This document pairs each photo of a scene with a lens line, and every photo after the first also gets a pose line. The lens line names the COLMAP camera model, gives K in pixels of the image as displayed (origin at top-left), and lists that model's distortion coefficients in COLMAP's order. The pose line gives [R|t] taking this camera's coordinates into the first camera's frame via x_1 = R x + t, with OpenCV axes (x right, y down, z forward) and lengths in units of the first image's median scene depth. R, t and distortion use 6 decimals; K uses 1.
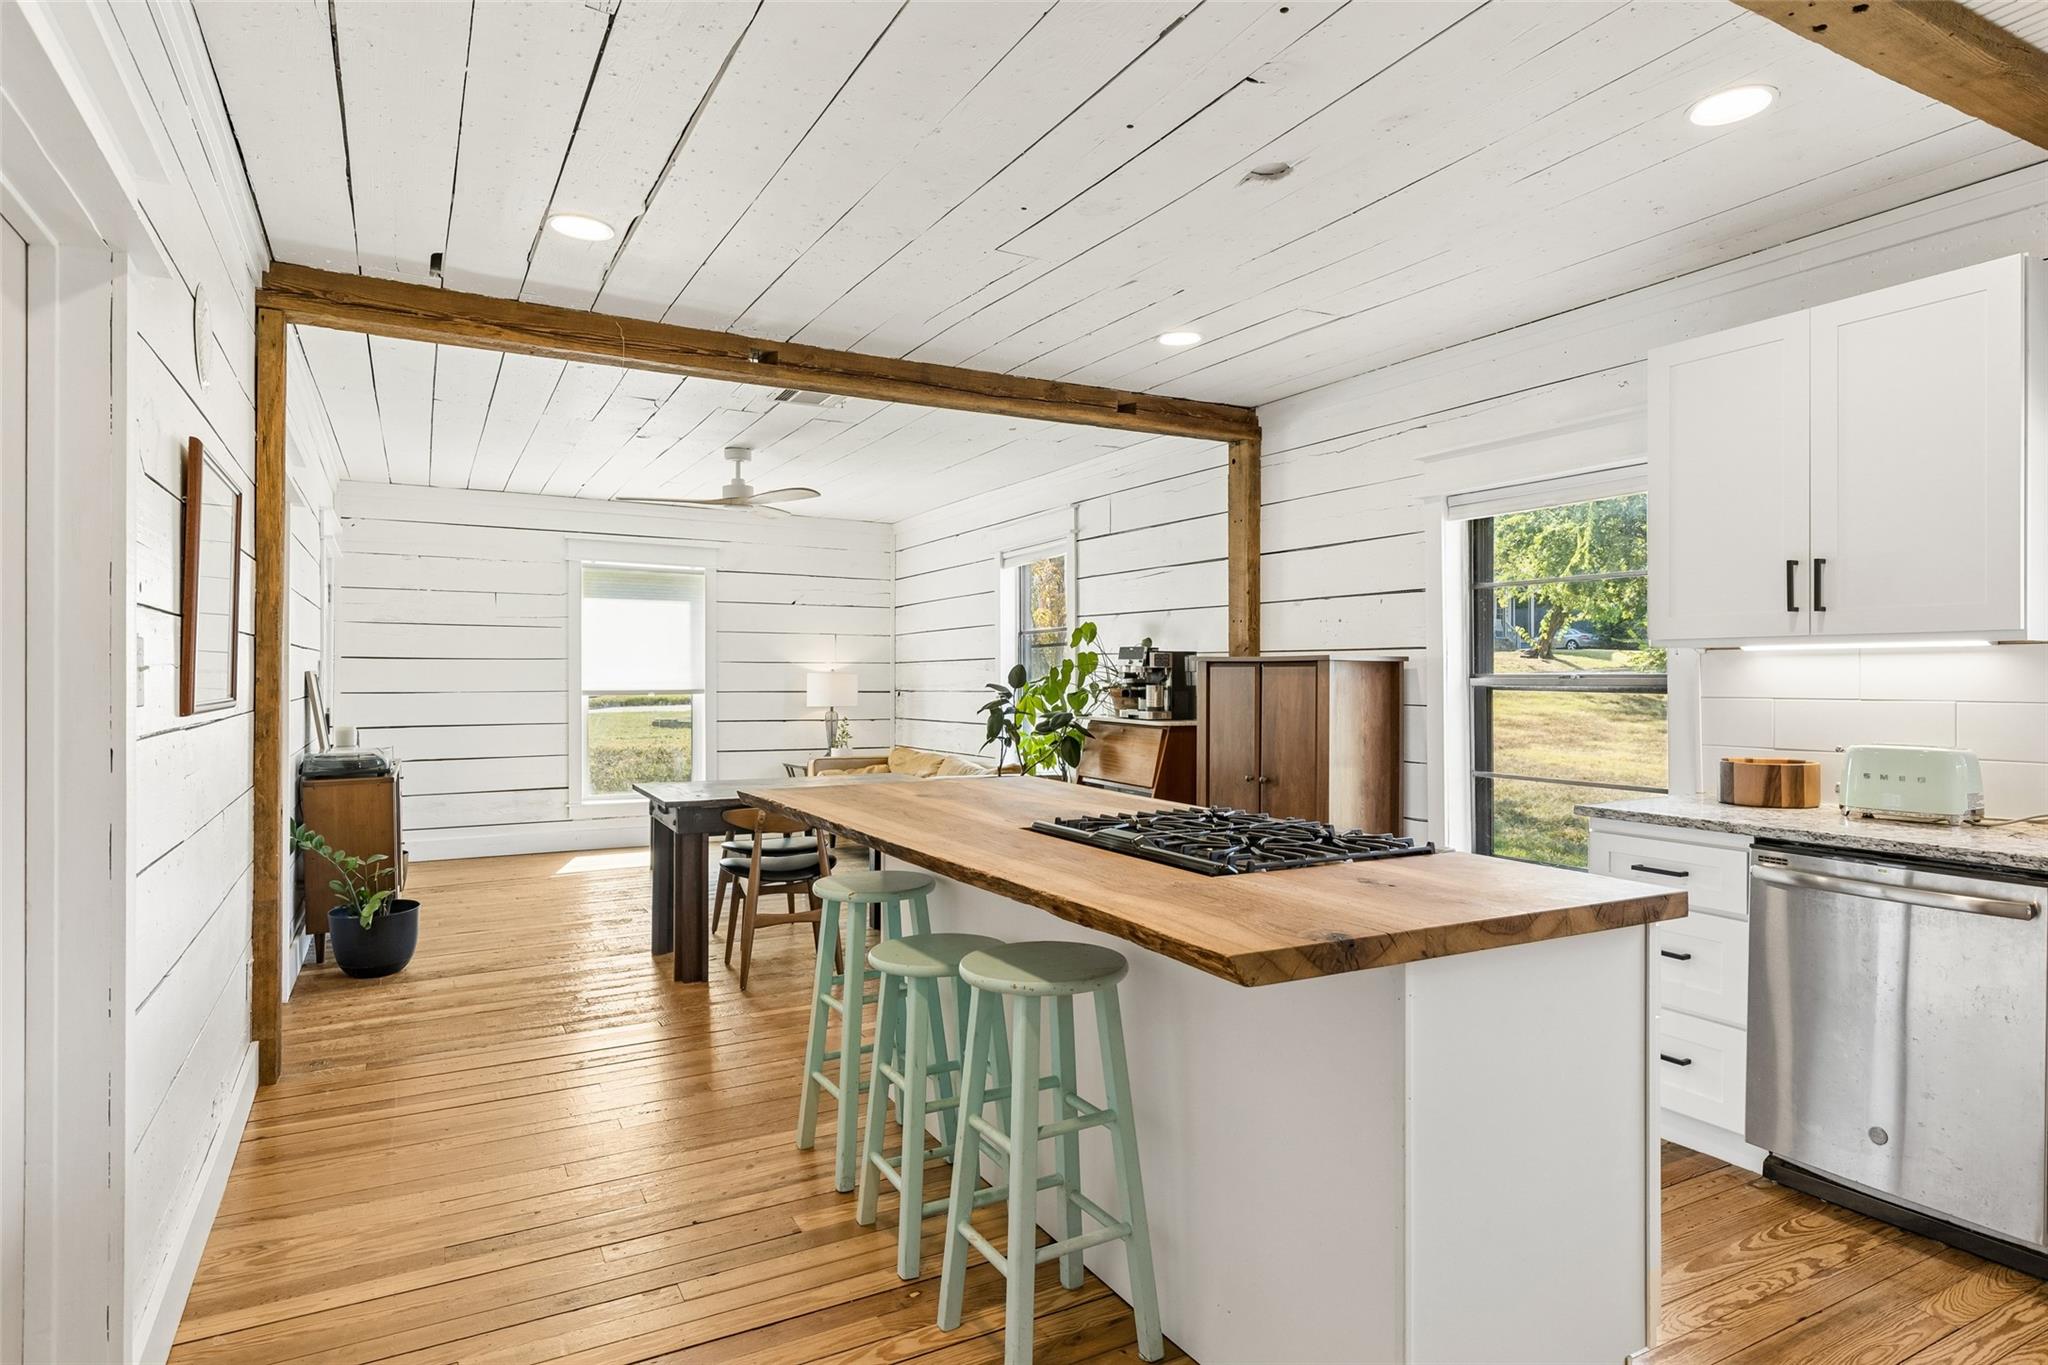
lens RADIAL K [[1126.9, 0, 1023.1], [0, 1126.9, 683.4], [0, 0, 1]] dist [0.007433, -0.002047]
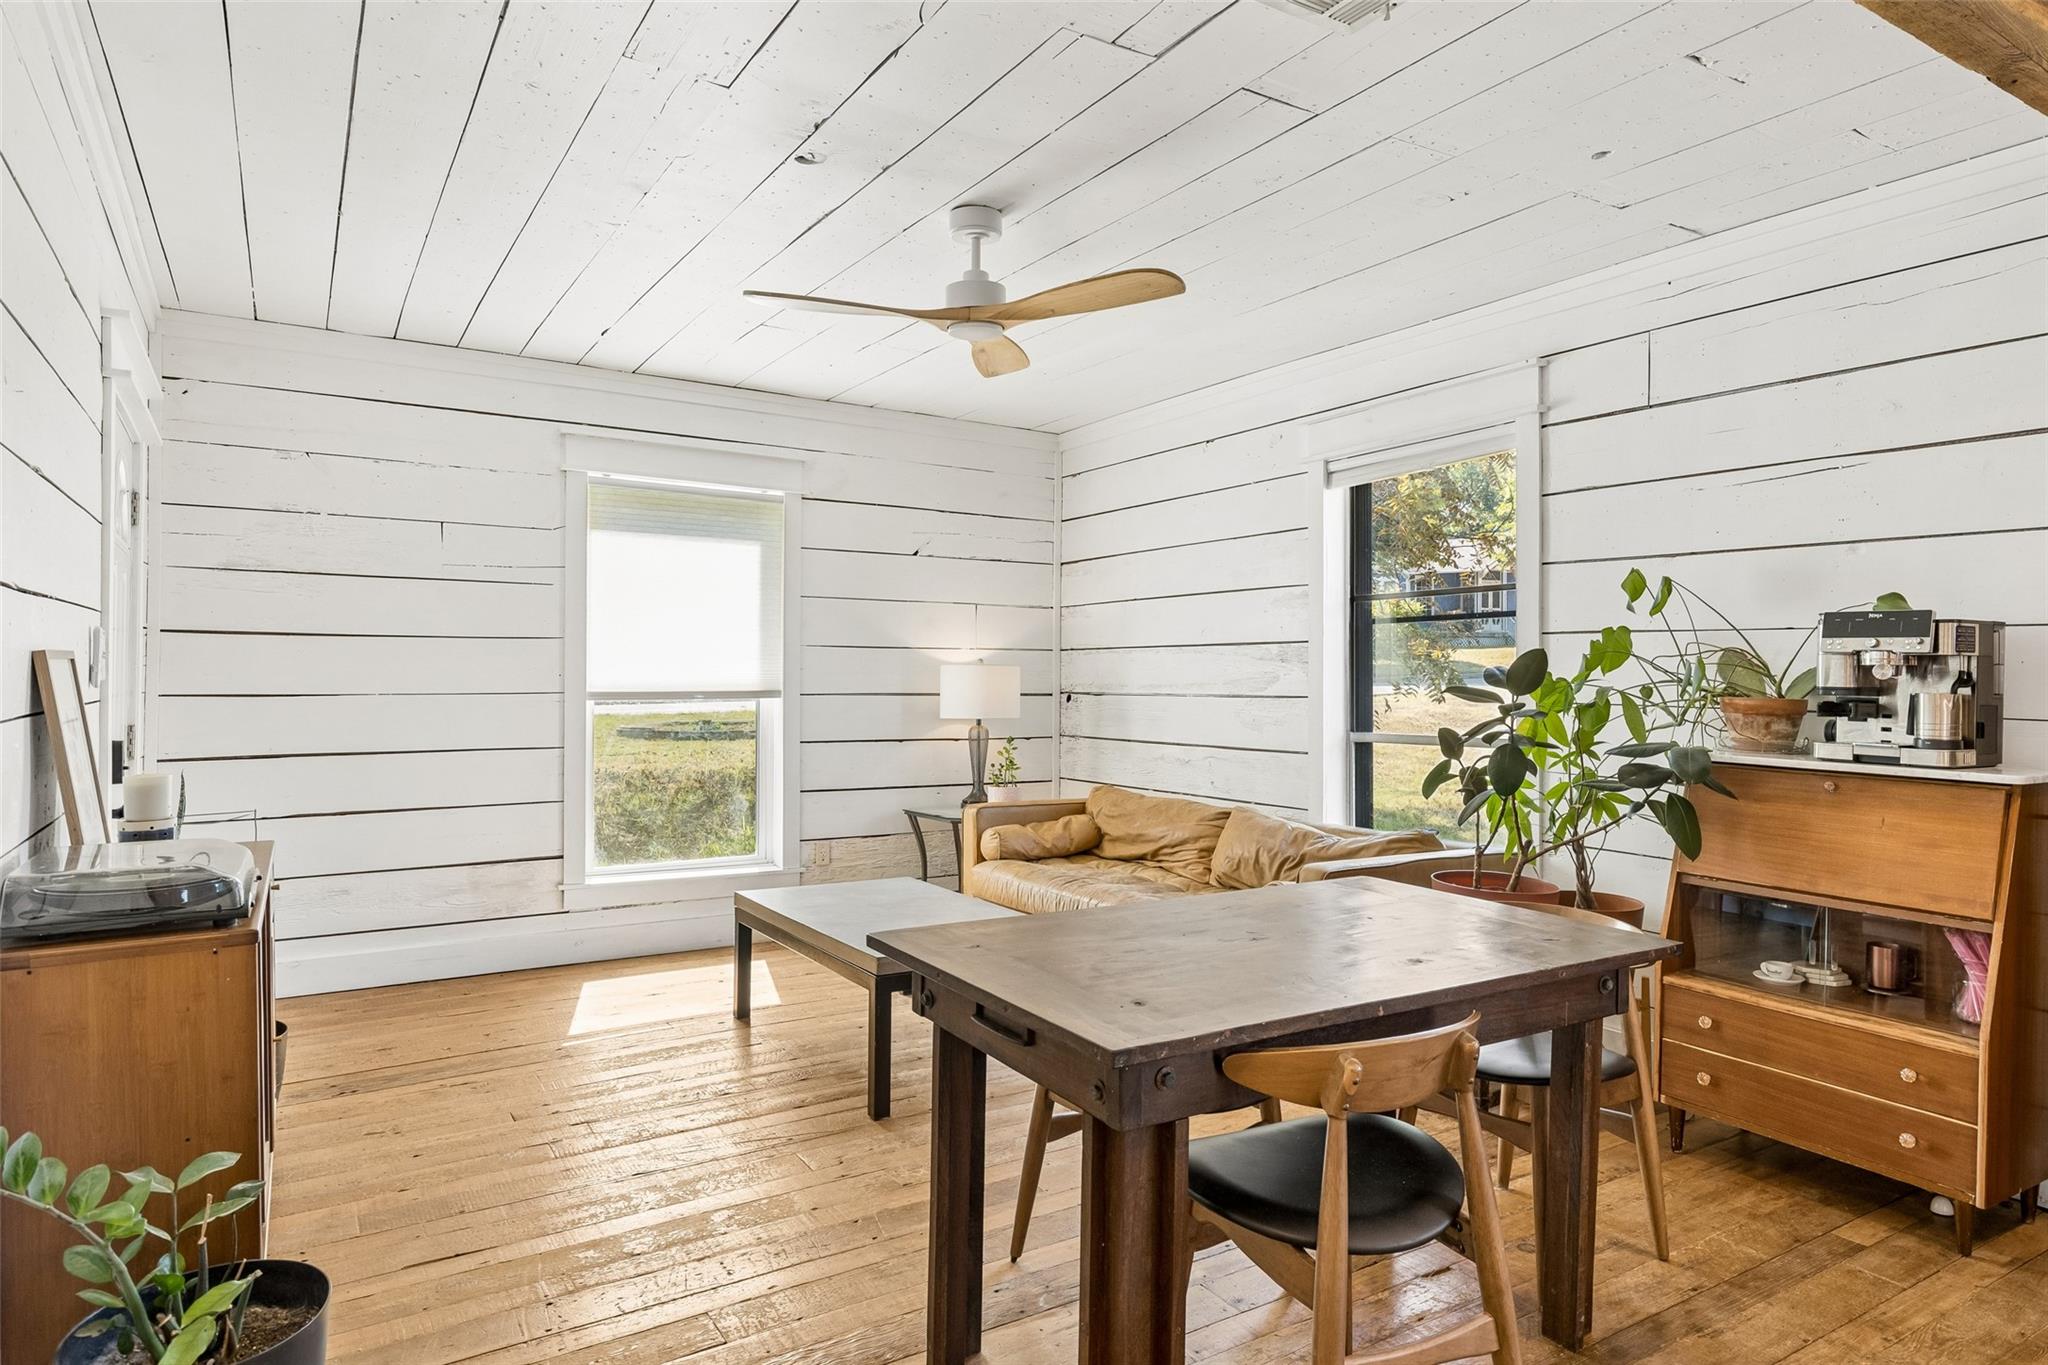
lens RADIAL K [[1209.3, 0, 1025.4], [0, 1209.3, 675.7], [0, 0, 1]] dist [-0.002989, -0.000314]
pose [[0.998395, 0.005163, 0.056403, -0.203325], [-0.004993, 0.999983, -0.003149, -0.001368], [-0.056418, 0.002862, 0.998403, 0.365435]]
